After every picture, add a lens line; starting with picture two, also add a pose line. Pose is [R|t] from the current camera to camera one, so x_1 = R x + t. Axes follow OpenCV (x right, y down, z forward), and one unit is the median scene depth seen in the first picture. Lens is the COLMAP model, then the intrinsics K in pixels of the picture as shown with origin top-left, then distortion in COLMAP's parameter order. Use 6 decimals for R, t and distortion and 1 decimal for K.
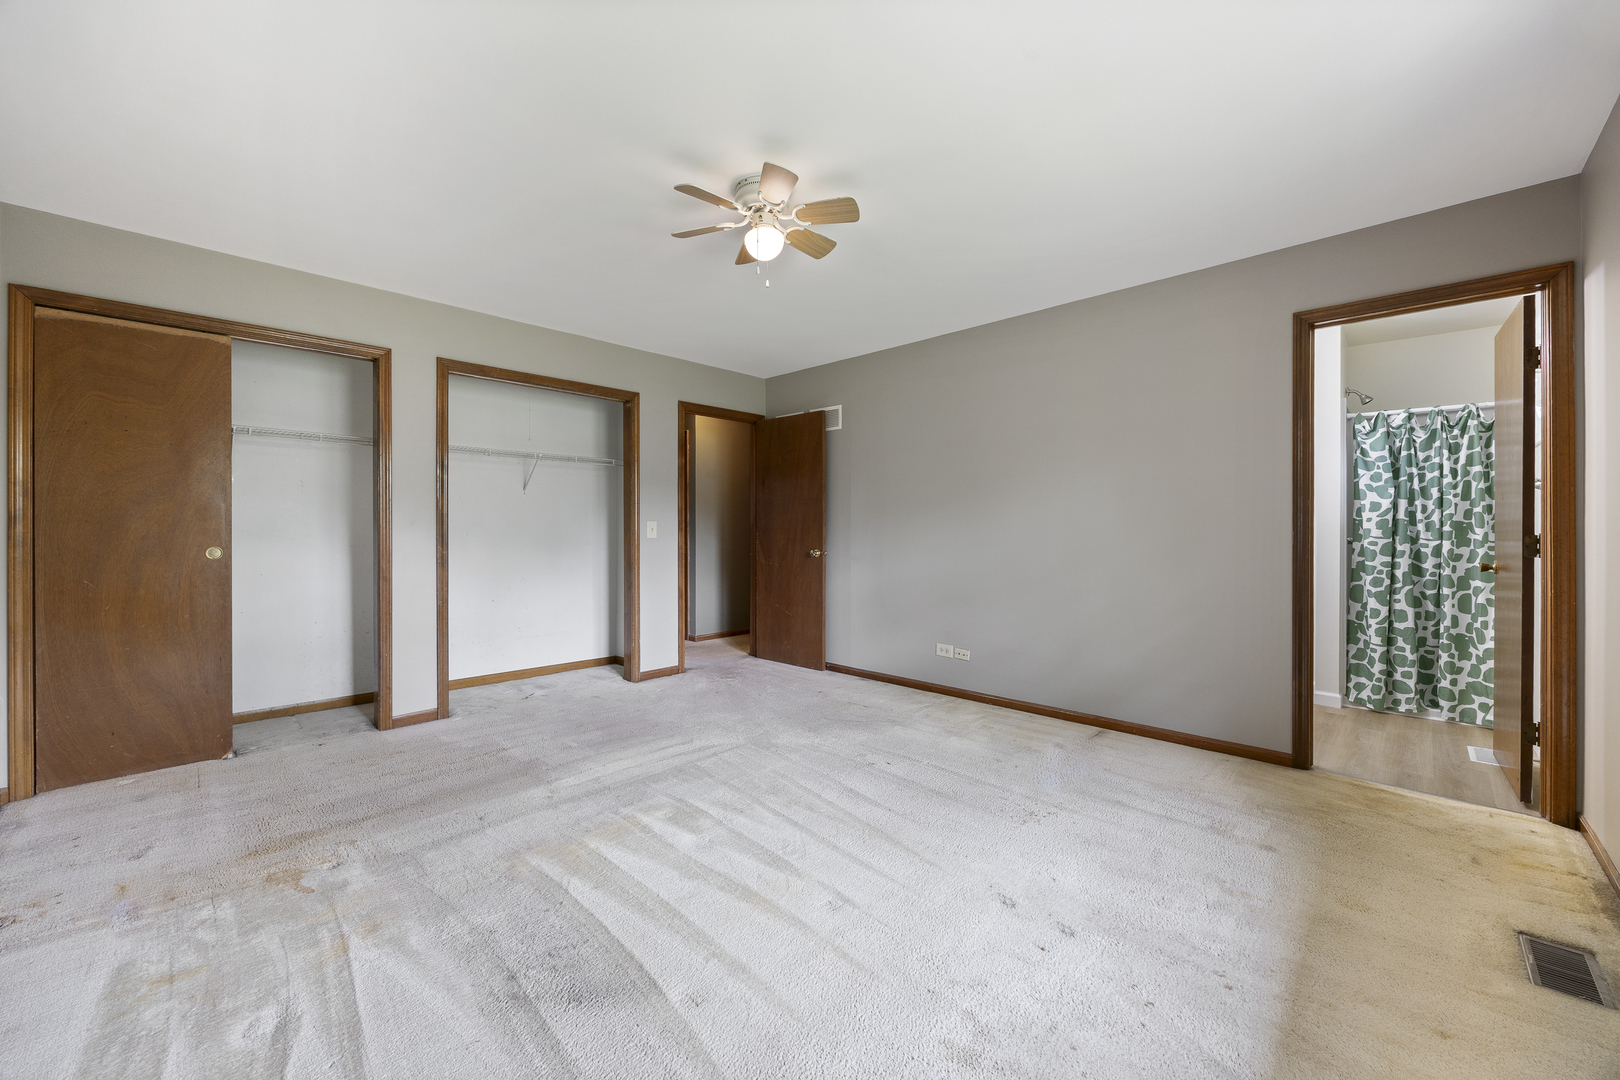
lens RADIAL K [[630.4, 0, 804.4], [0, 630.4, 532.3], [0, 0, 1]] dist [-0.000466, -0.000252]
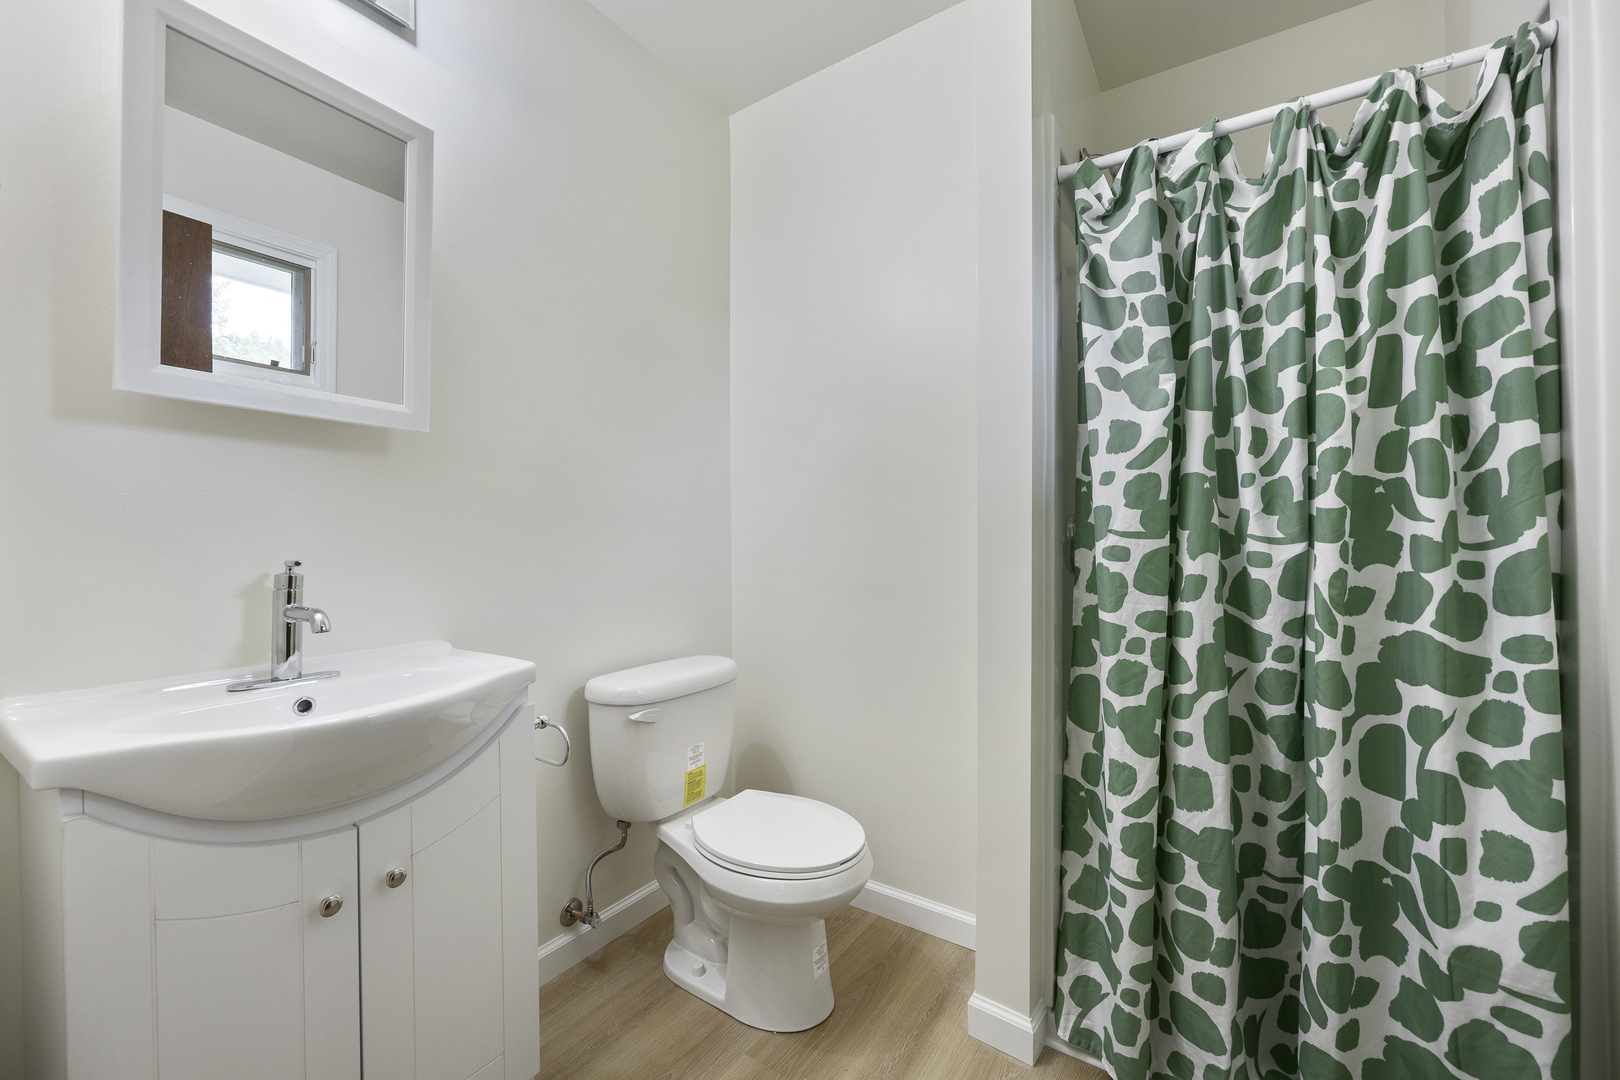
lens RADIAL K [[630.4, 0, 816.1], [0, 630.4, 543.2], [0, 0, 1]] dist [-0.000466, -0.000252]
pose [[0.984070, -0.001720, 0.177771, 0.723963], [0.001331, 0.999996, 0.002307, 0.012141], [-0.177774, -0.002034, 0.984069, 0.743339]]
